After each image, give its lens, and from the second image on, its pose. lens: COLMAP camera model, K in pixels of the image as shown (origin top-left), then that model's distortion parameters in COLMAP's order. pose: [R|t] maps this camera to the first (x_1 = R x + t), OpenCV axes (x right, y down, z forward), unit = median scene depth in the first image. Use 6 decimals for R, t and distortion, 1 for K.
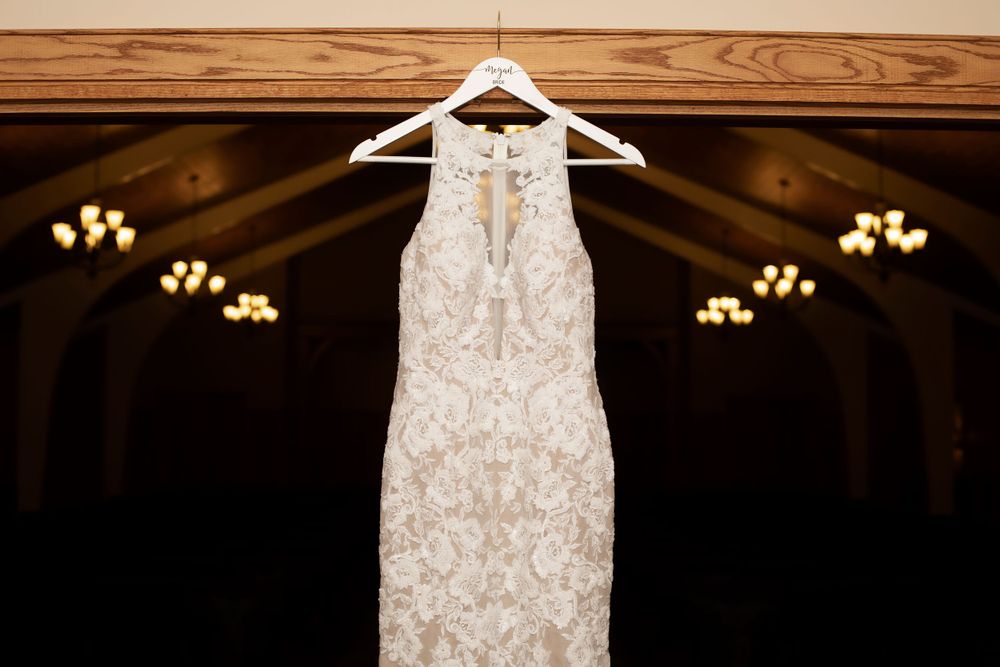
lens RADIAL K [[1496.4, 0, 500.0], [0, 1496.4, 333.5], [0, 0, 1]] dist [-0.144293, 0.134186]
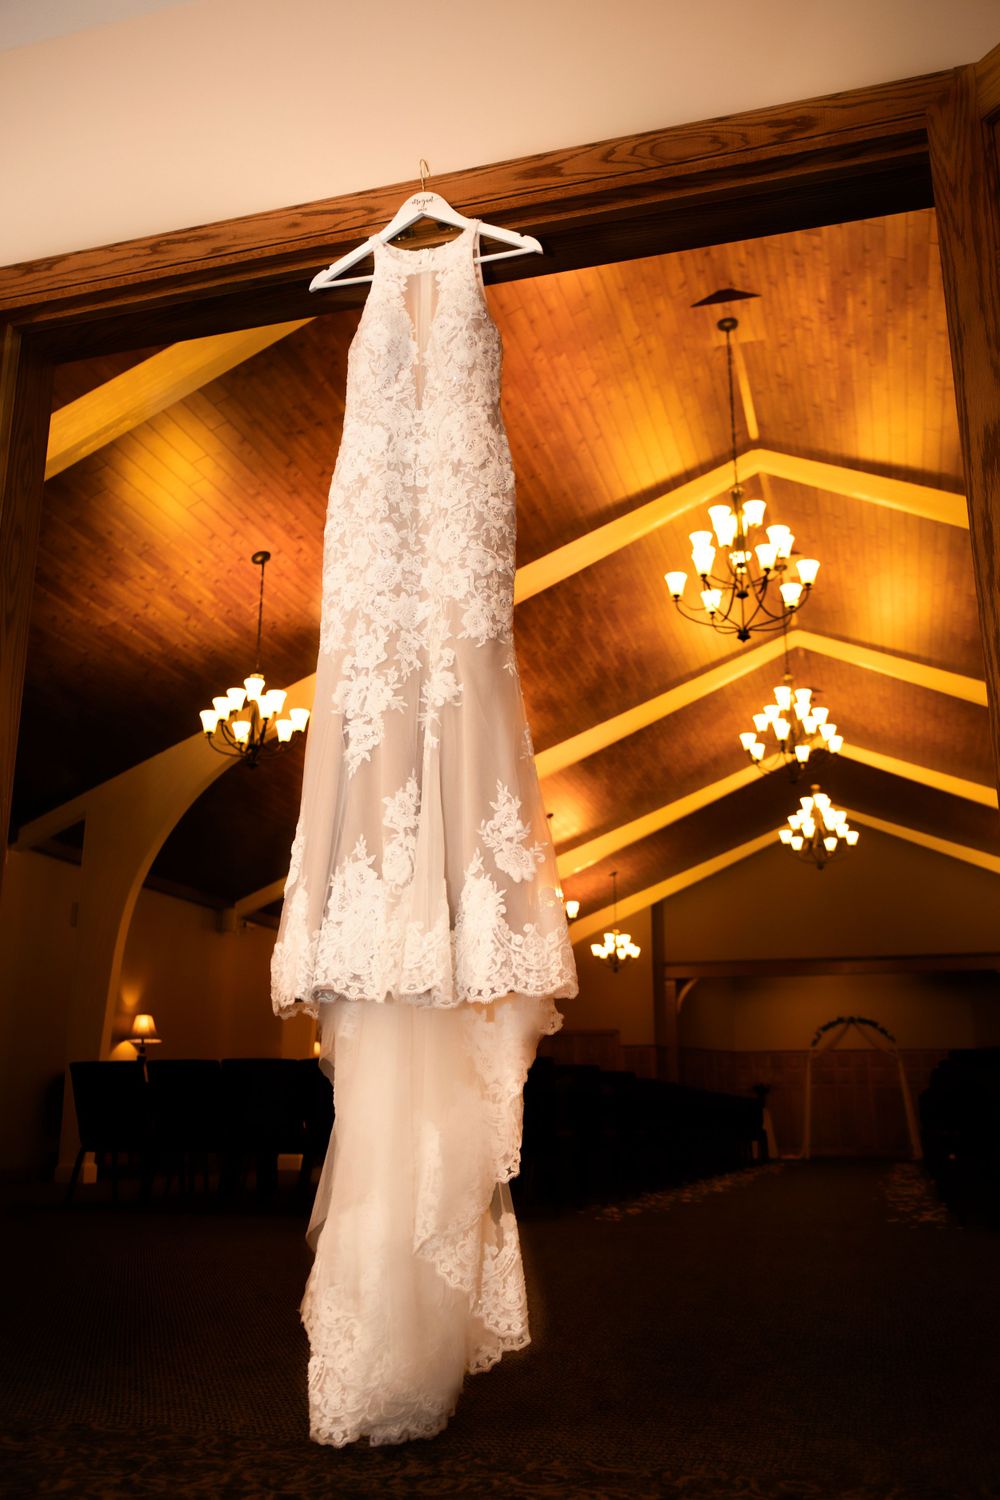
lens RADIAL K [[1353.7, 0, 500.0], [0, 1353.7, 750.0], [0, 0, 1]] dist [-0.001514, 0.005148]
pose [[0.953927, -0.090332, -0.286118, 0.344325], [0.020279, 0.970833, -0.238897, 0.539502], [0.299353, 0.222088, 0.927936, 0.086345]]
